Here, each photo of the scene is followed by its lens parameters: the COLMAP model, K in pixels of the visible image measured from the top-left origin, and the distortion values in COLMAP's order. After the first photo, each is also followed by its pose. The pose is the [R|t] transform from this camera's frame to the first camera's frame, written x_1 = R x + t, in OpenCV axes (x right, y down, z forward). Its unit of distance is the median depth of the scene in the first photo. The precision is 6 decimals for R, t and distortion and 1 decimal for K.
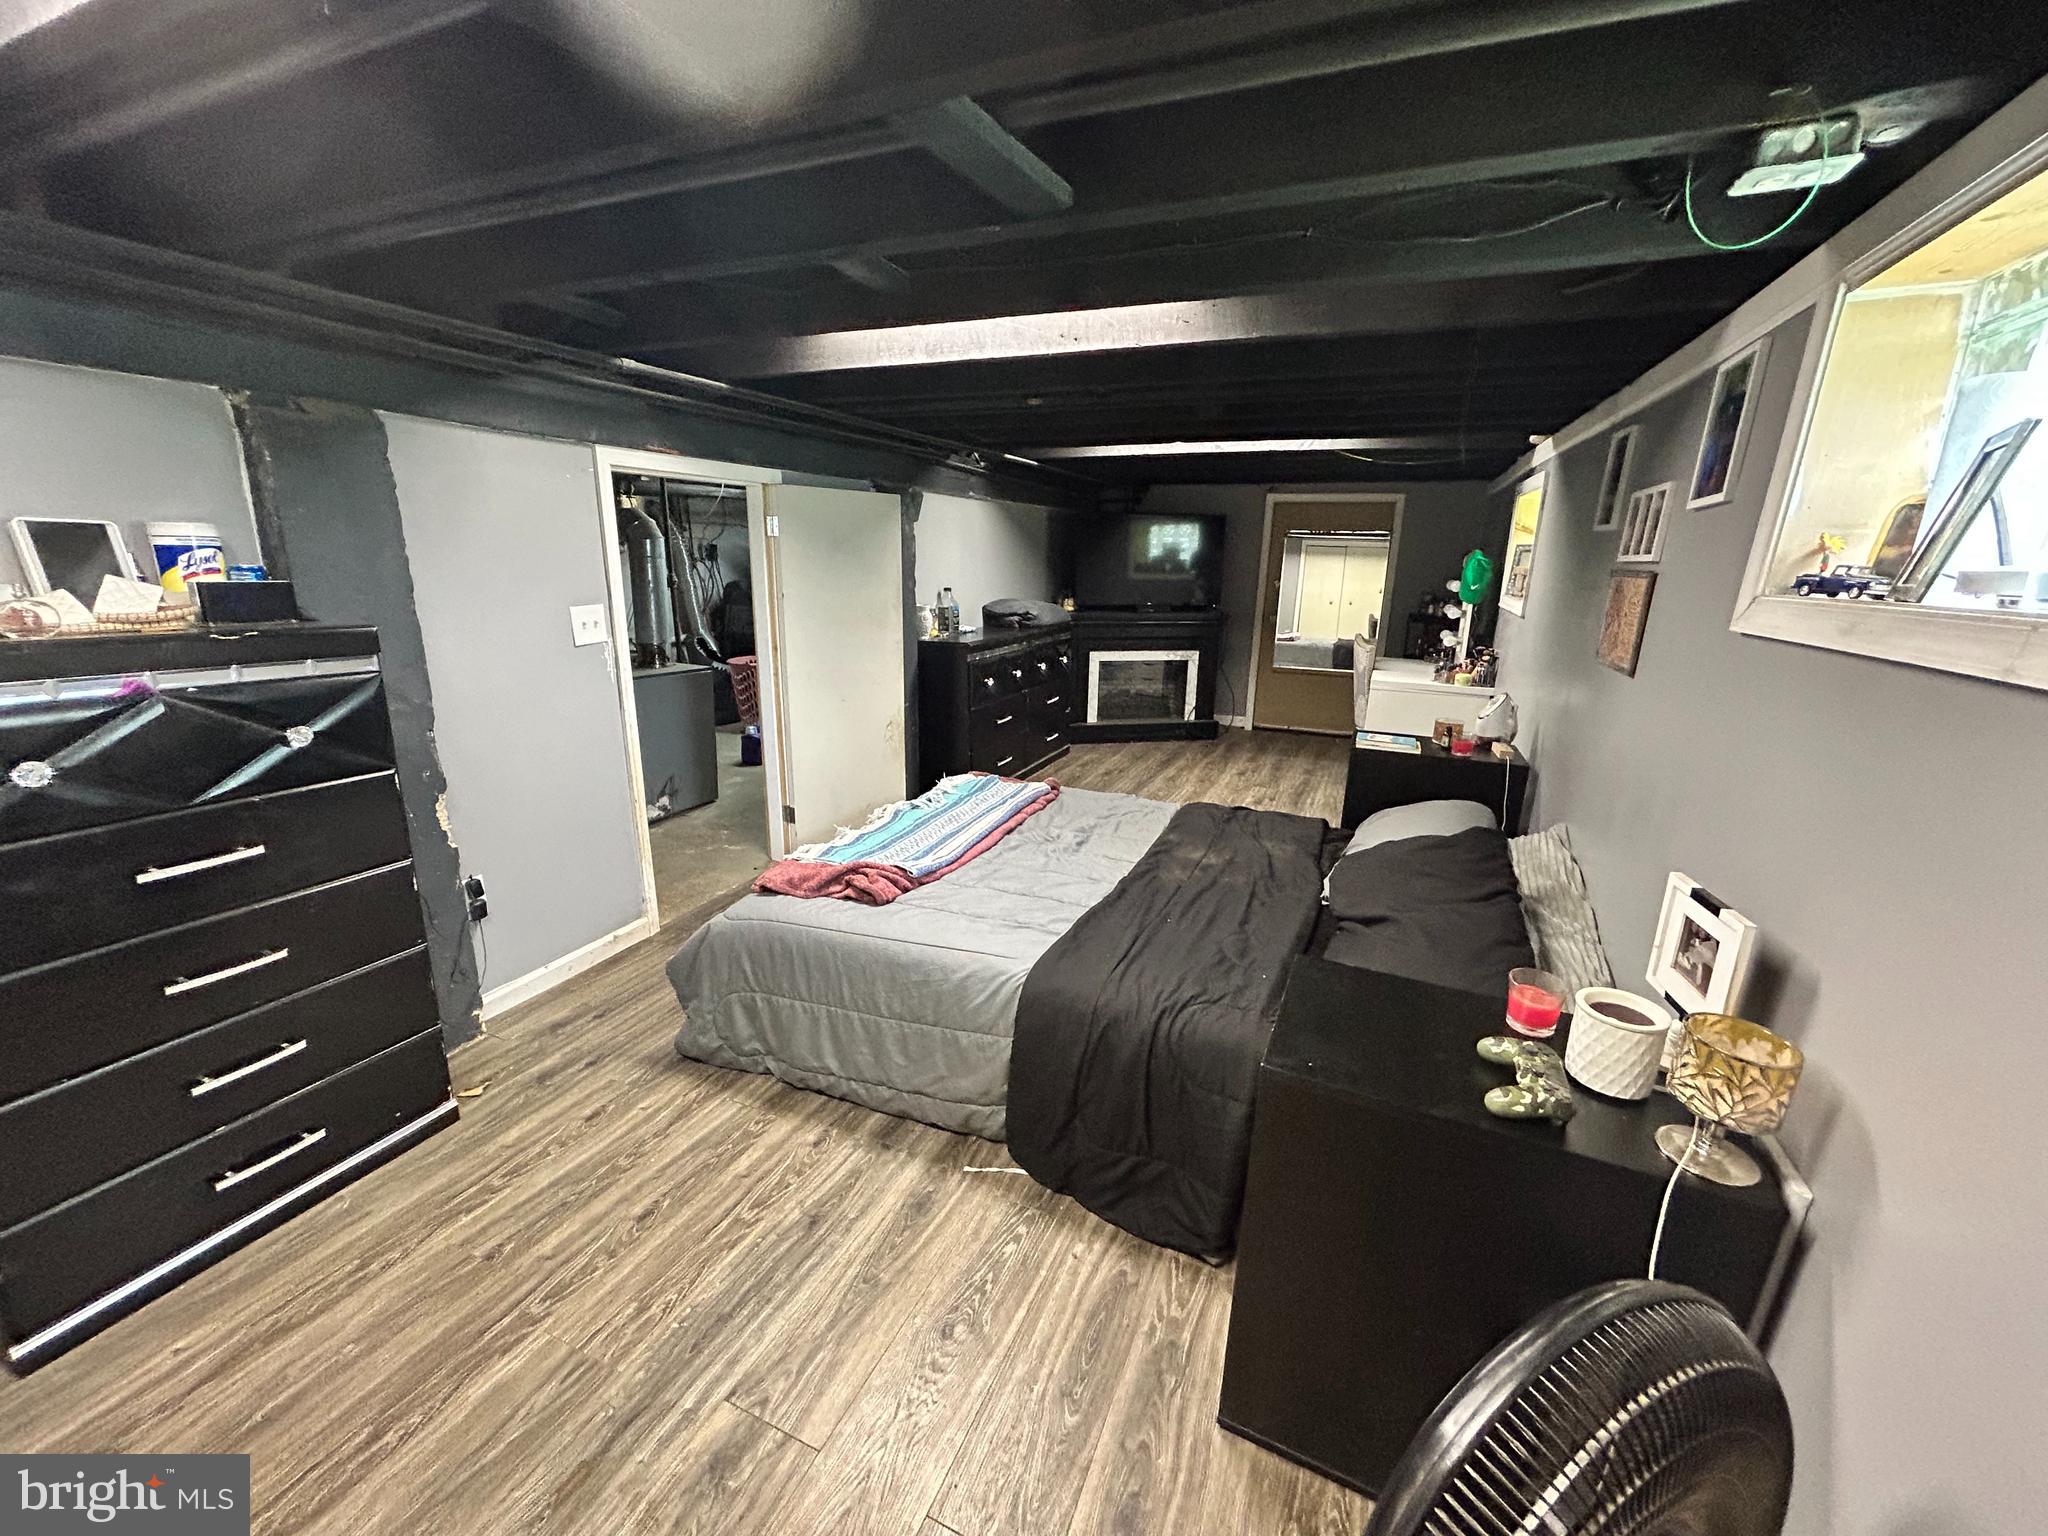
lens RADIAL K [[818.4, 0, 1027.0], [0, 818.4, 779.8], [0, 0, 1]] dist [0.001439, 0.000547]
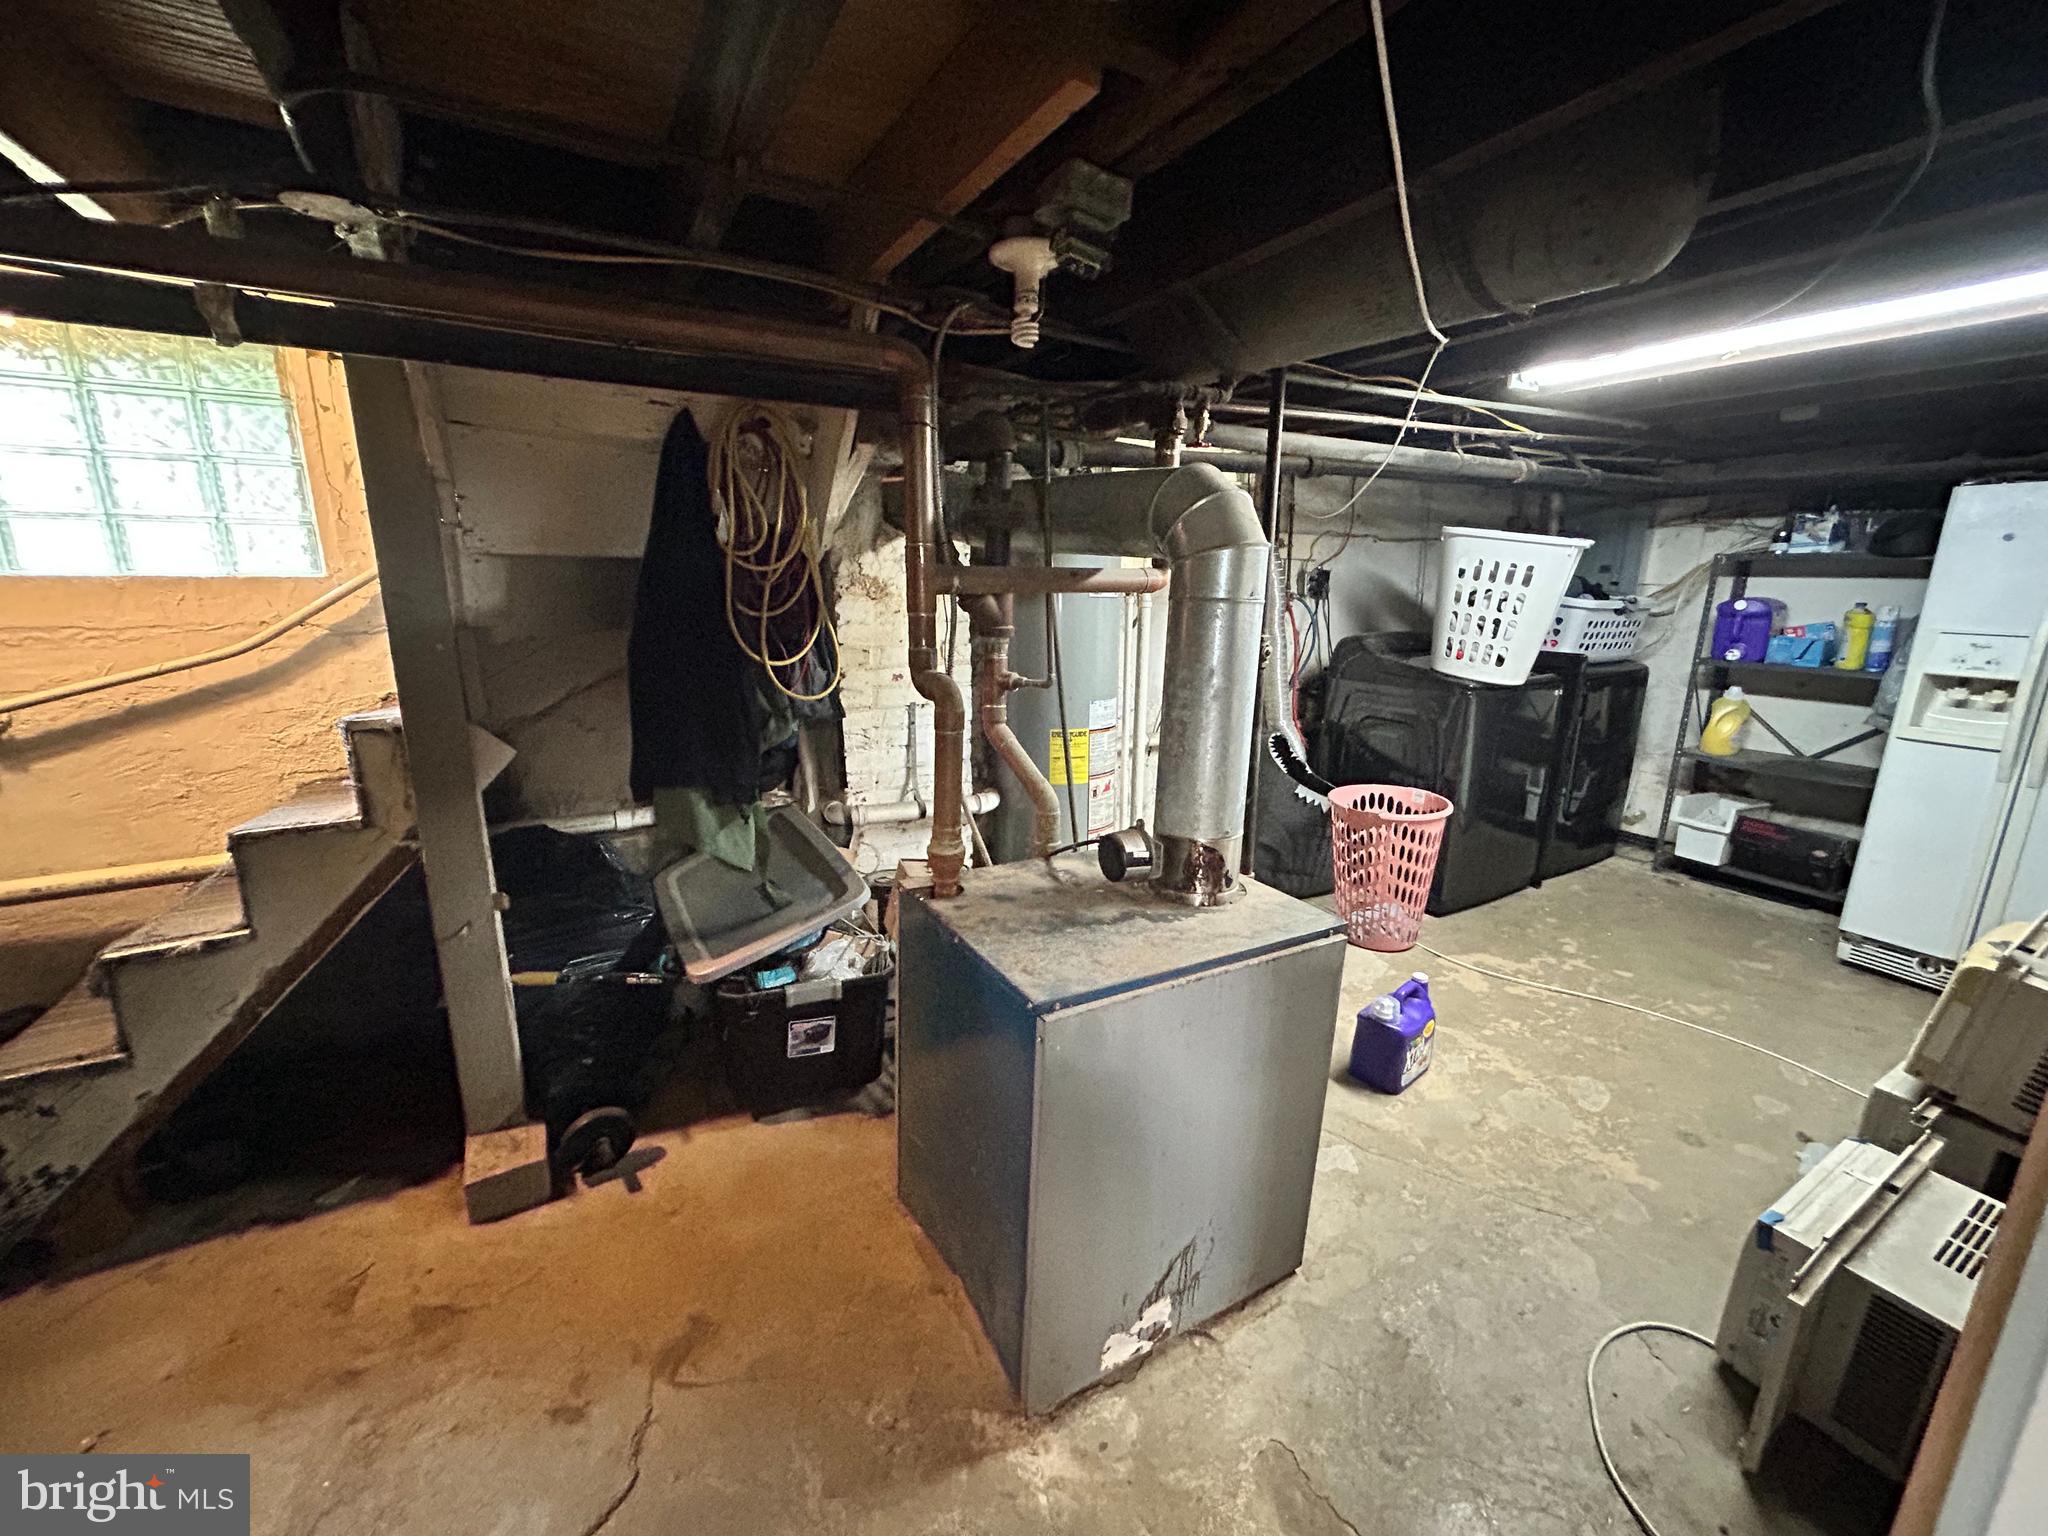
lens RADIAL K [[818.4, 0, 1027.0], [0, 818.4, 779.8], [0, 0, 1]] dist [0.001439, 0.000547]
pose [[0.804889, 0.123149, -0.580506, -0.213315], [-0.143676, 0.989567, 0.010716, -0.127126], [0.575769, 0.074780, 0.814185, 0.455232]]
